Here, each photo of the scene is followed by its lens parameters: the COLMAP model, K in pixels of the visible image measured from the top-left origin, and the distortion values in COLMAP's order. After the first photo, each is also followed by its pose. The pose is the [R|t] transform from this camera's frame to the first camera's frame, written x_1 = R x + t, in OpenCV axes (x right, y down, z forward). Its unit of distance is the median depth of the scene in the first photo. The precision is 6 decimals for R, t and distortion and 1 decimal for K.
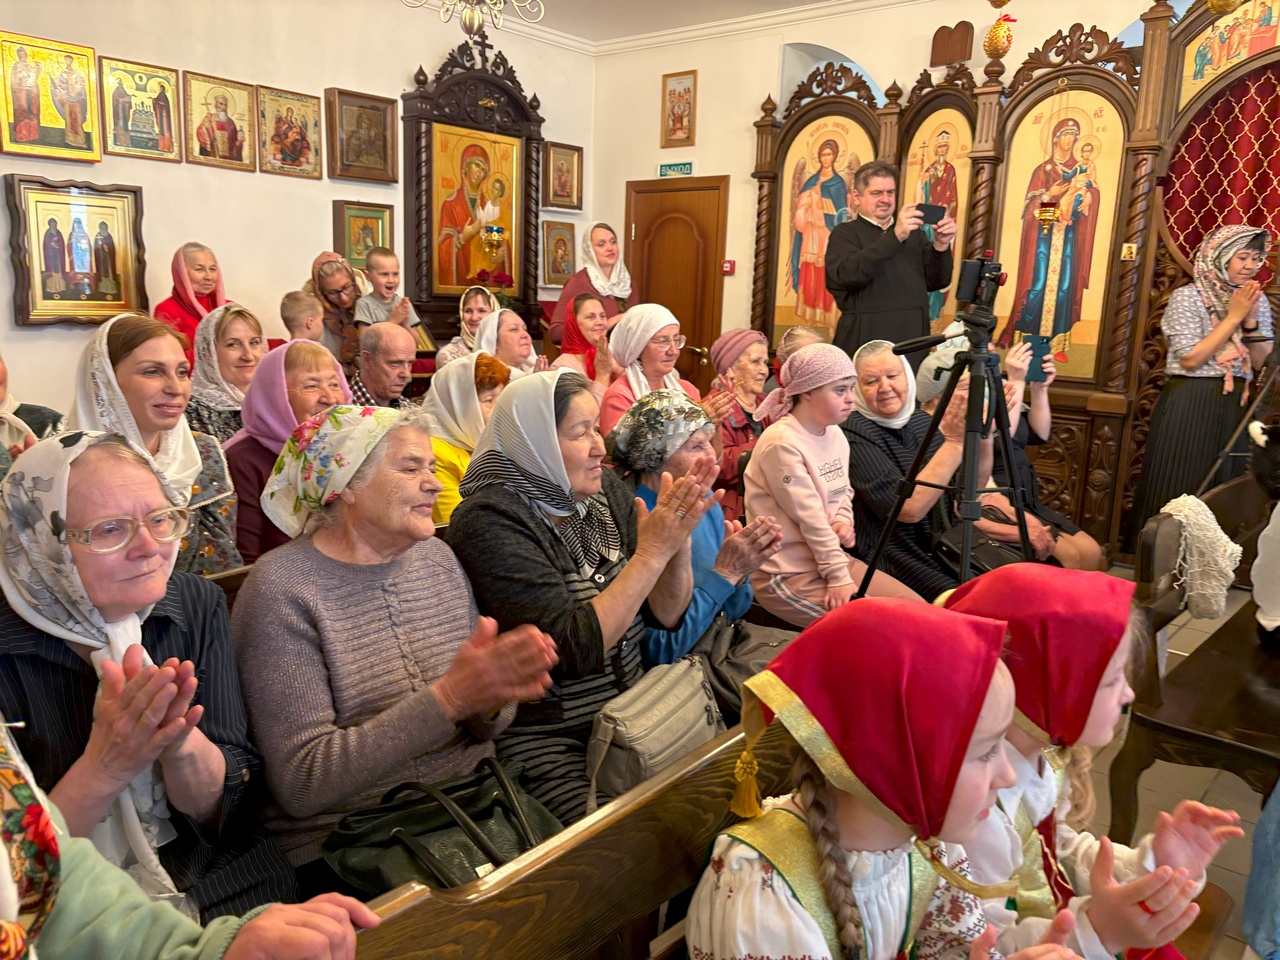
lens RADIAL K [[1027.7, 0, 641.6], [0, 1027.7, 481.8], [0, 0, 1]] dist [0.058051, -0.046754]
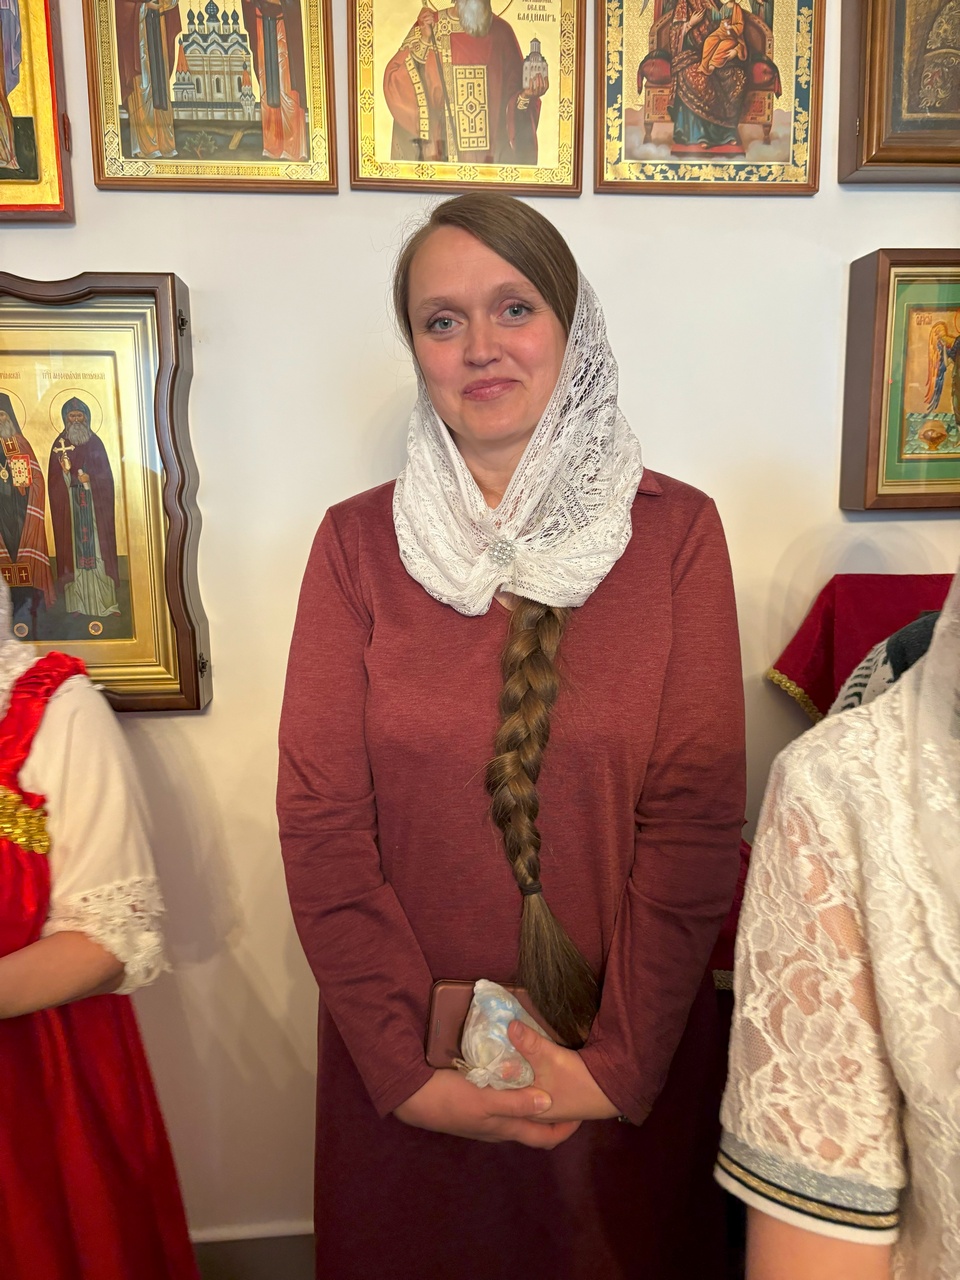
lens RADIAL K [[1027.7, 0, 476.8], [0, 1027.7, 643.8], [0, 0, 1]] dist [0.058051, -0.046754]
pose [[0.738339, 0.055682, -0.672128, -0.190354], [-0.079646, 0.996811, -0.004912, -0.169812], [0.669711, 0.057160, 0.740419, 0.790260]]
